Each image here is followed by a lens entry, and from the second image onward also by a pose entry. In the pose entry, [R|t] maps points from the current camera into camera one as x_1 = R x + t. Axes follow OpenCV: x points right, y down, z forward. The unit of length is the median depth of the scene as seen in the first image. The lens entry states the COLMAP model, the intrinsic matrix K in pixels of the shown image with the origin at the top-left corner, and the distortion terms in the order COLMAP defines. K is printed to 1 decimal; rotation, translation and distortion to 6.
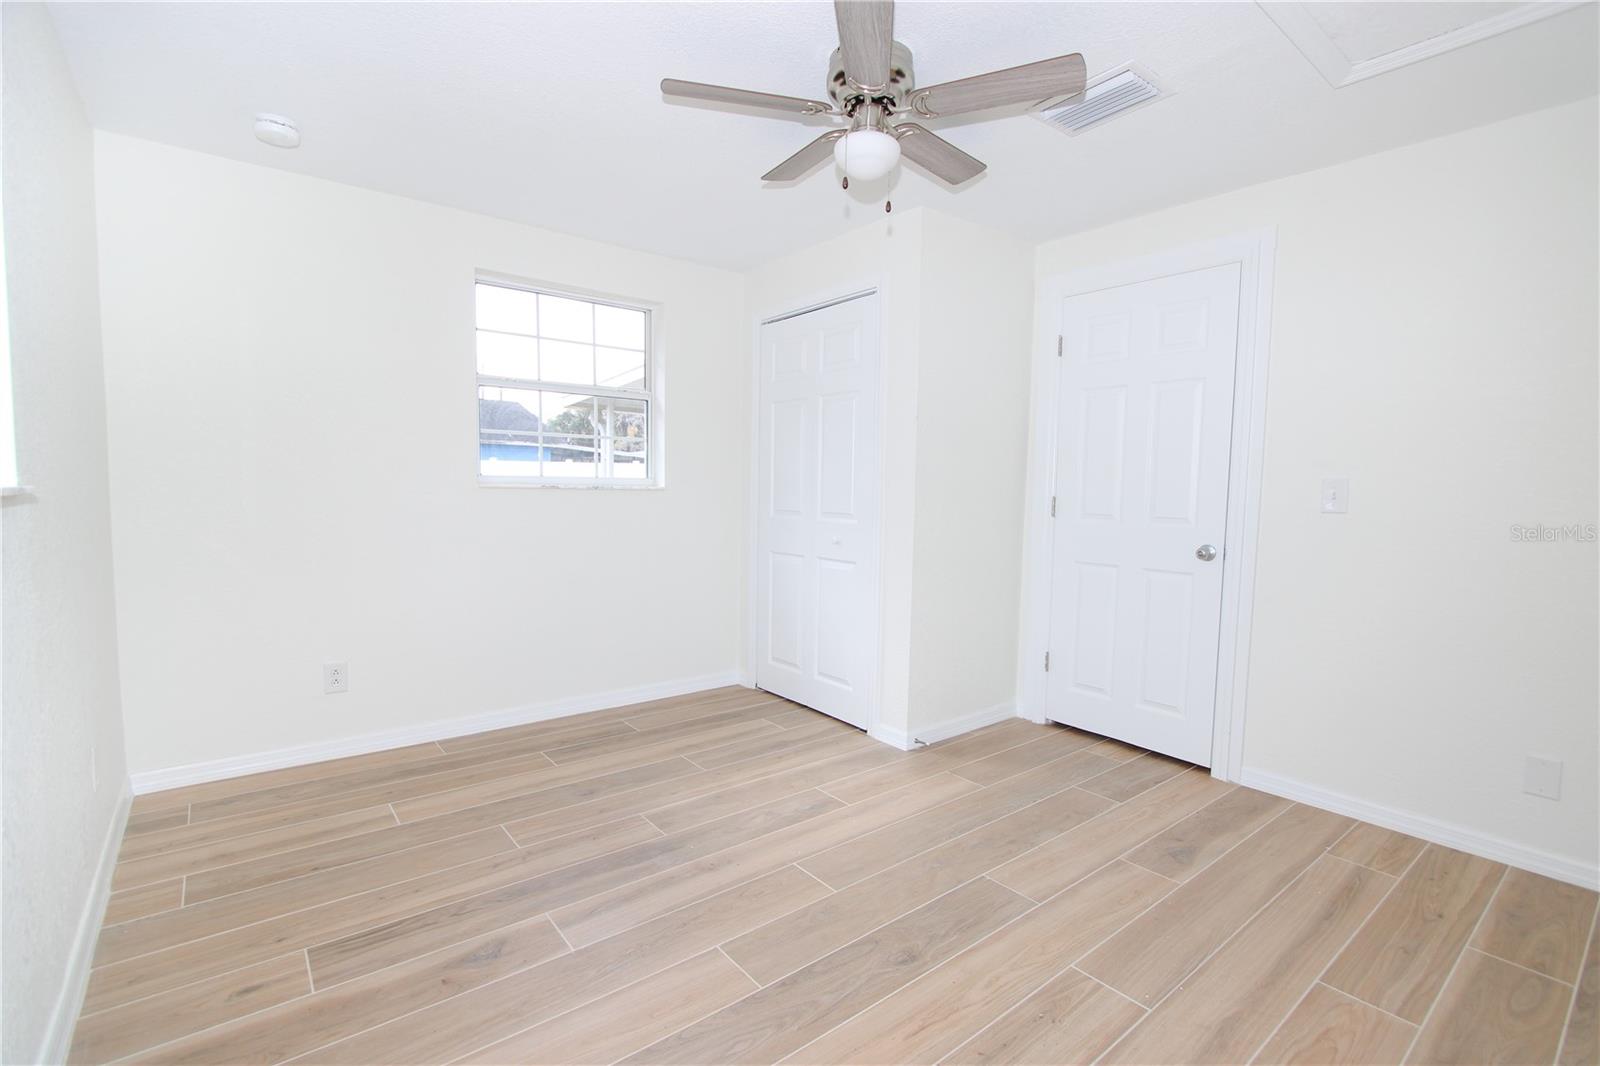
lens RADIAL K [[739.4, 0, 813.9], [0, 739.4, 549.8], [0, 0, 1]] dist [-0.008826, -0.000530]
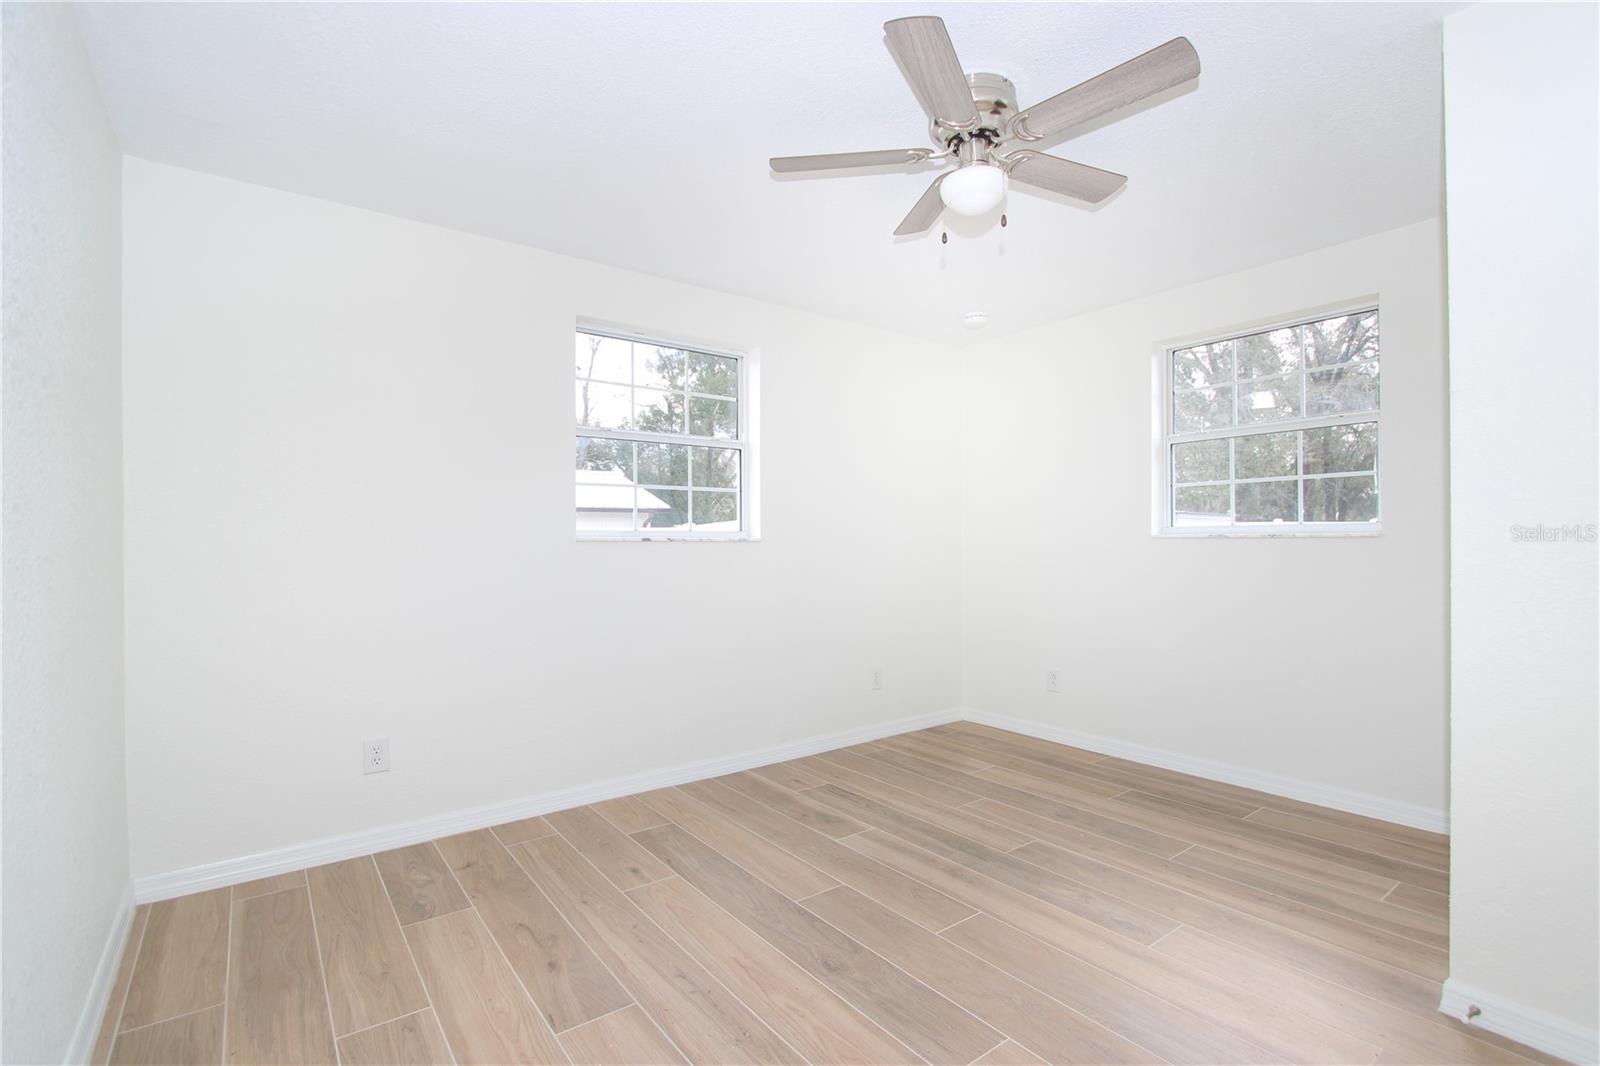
lens RADIAL K [[739.4, 0, 789.6], [0, 739.4, 530.8], [0, 0, 1]] dist [-0.008826, -0.000530]
pose [[-0.051867, -0.033806, -0.998082, 0.867509], [-0.081911, 0.996203, -0.029486, -0.021015], [0.995289, 0.080224, -0.054439, 0.684770]]
